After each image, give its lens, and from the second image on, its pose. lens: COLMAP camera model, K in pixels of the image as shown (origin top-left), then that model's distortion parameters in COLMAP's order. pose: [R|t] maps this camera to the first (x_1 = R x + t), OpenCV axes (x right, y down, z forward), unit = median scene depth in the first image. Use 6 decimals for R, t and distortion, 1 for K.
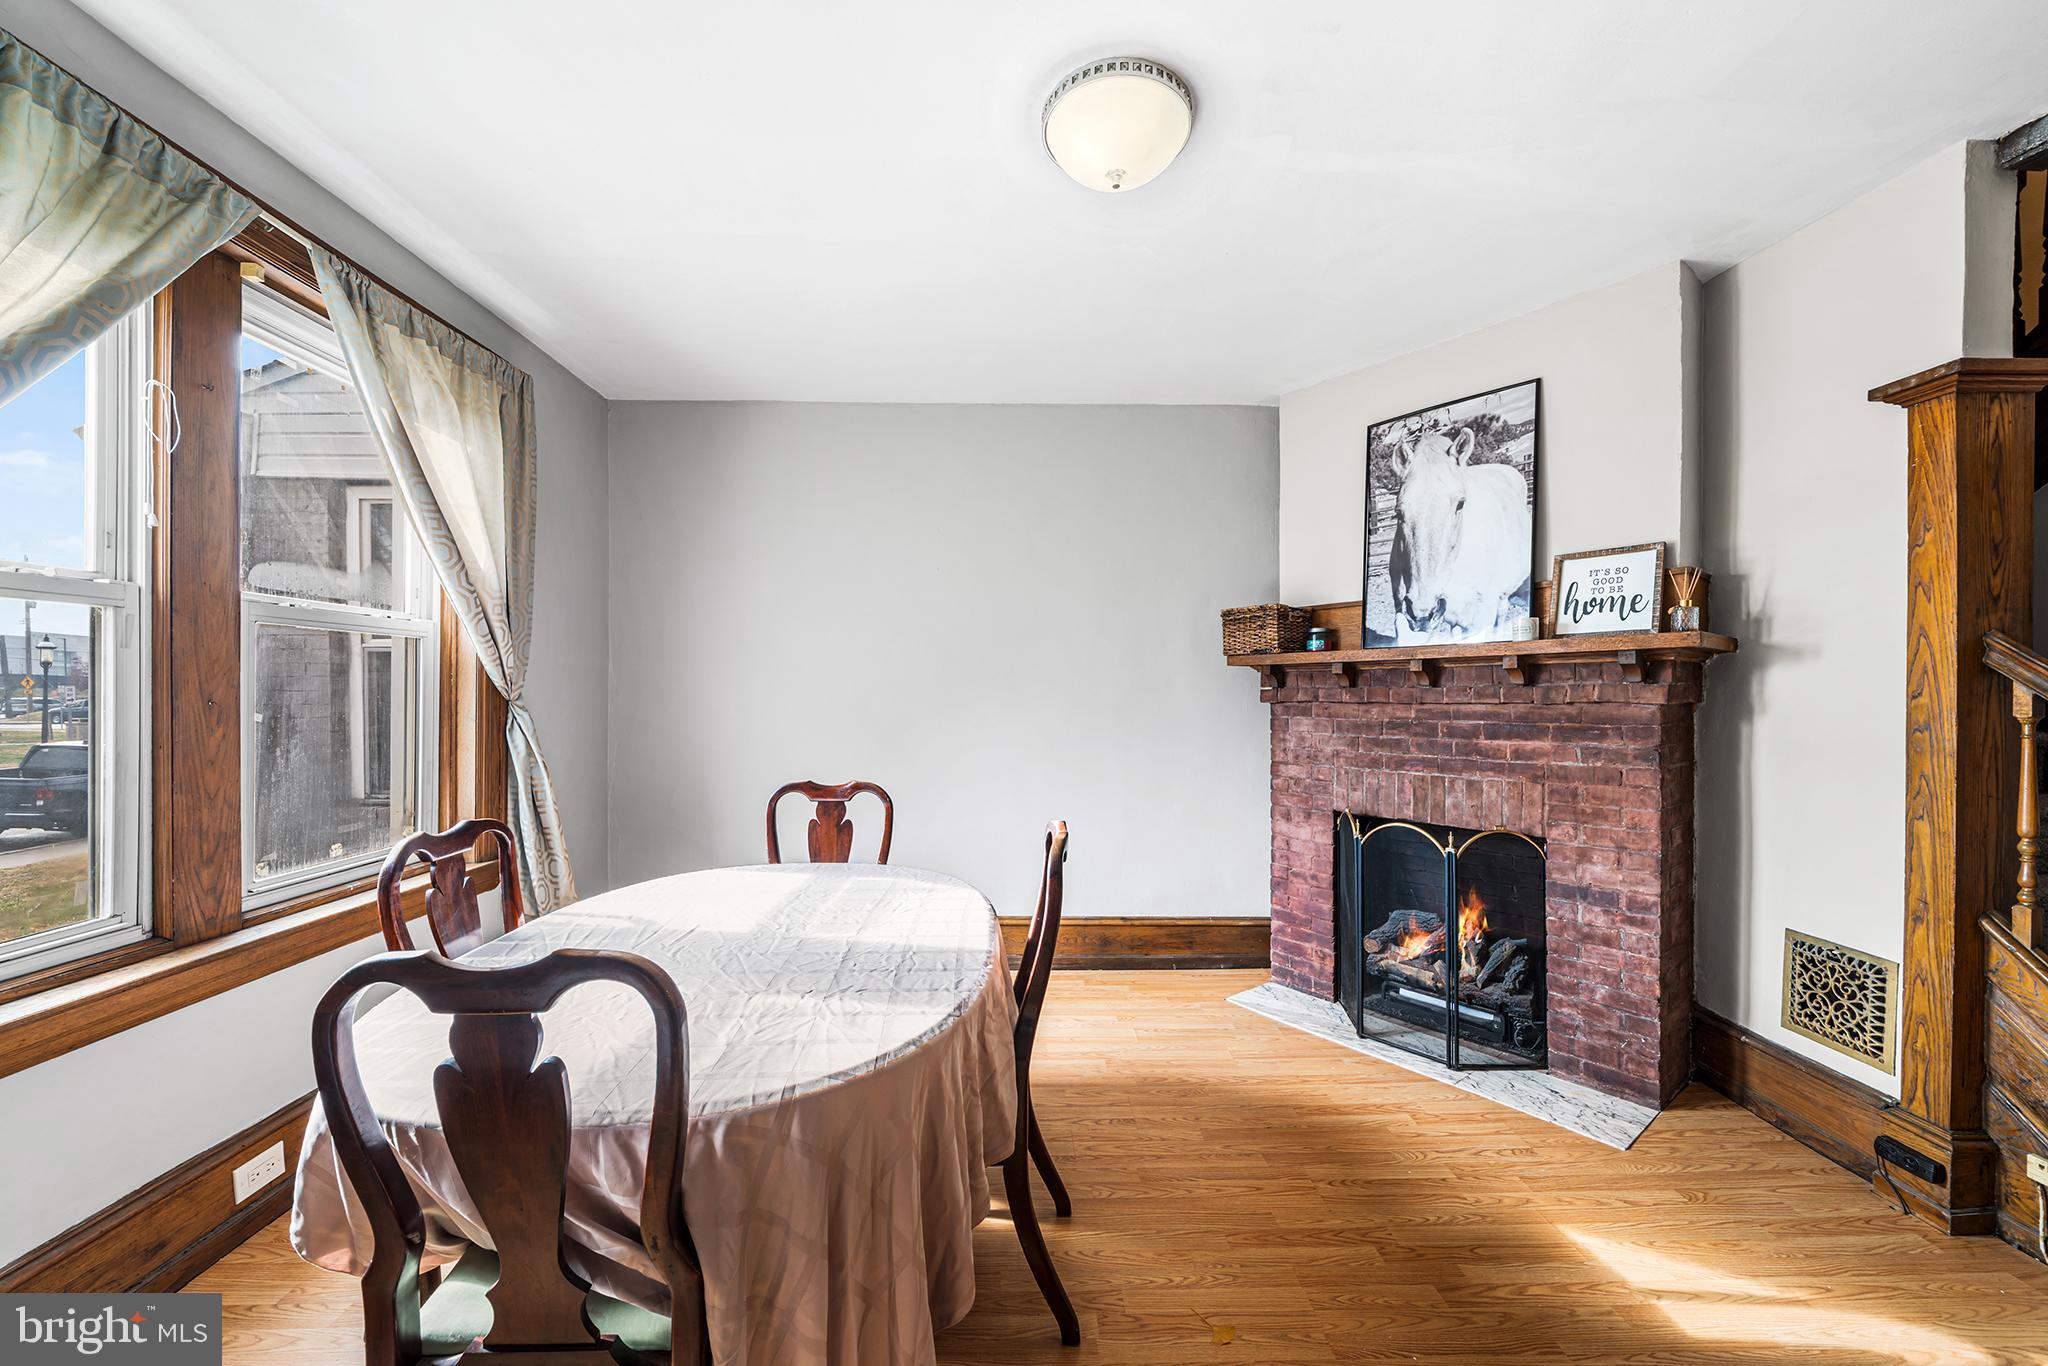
lens RADIAL K [[784.1, 0, 1020.8], [0, 784.1, 695.9], [0, 0, 1]] dist [-0.001857, -0.000375]
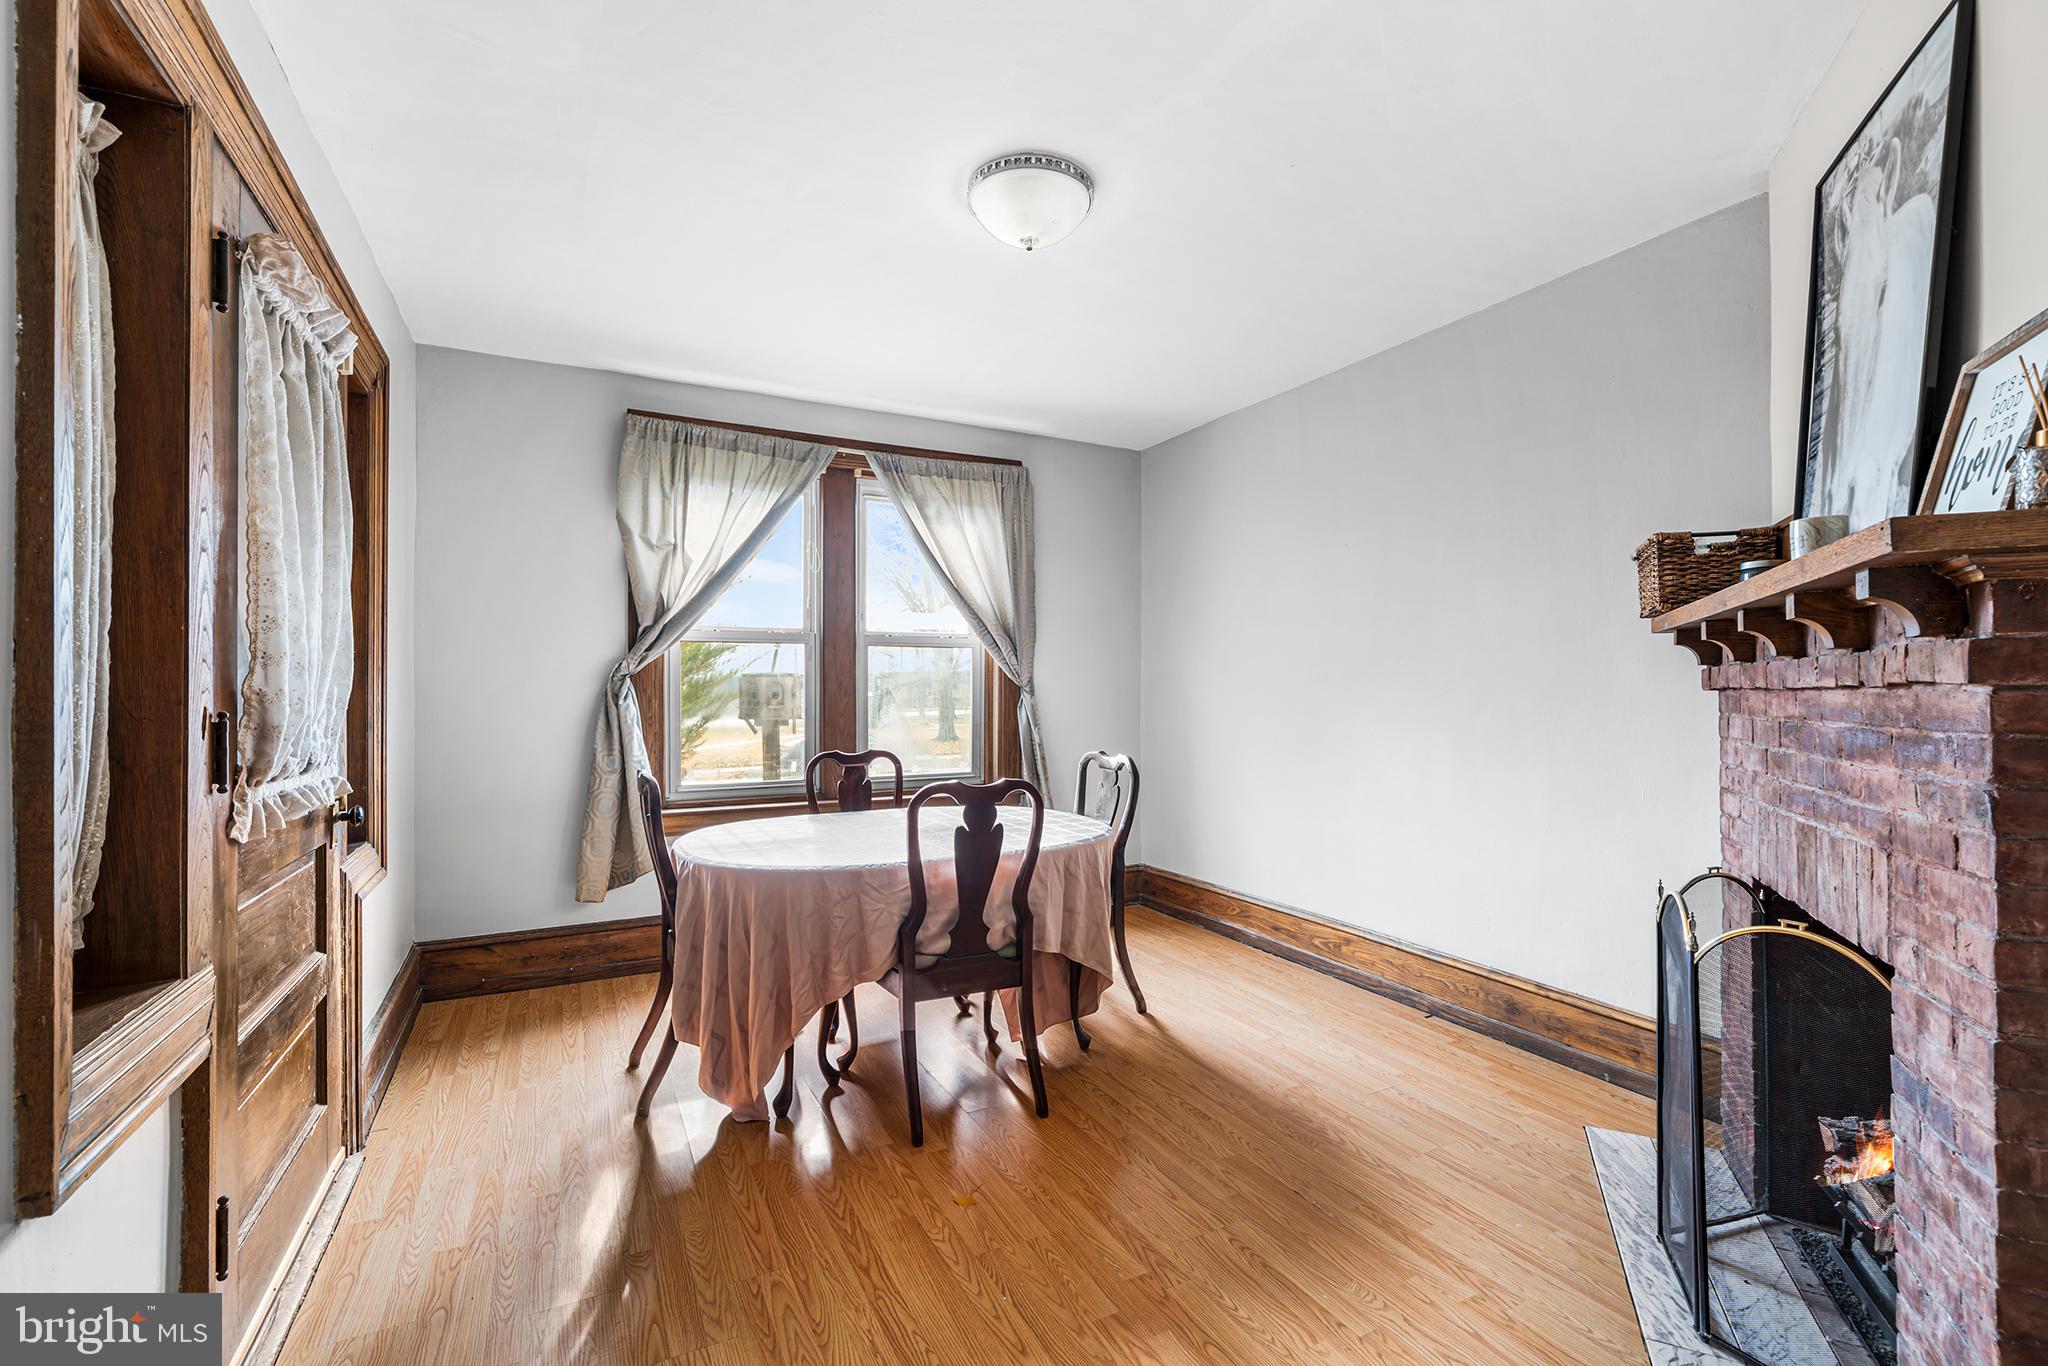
lens RADIAL K [[877.4, 0, 1024.0], [0, 877.4, 683.0], [0, 0, 1]] dist [0.000596, 0.000035]
pose [[0.445887, -0.007174, -0.895060, 0.884745], [-0.003146, 0.999949, -0.009581, 0.014465], [0.895084, 0.007088, 0.445842, 0.272845]]
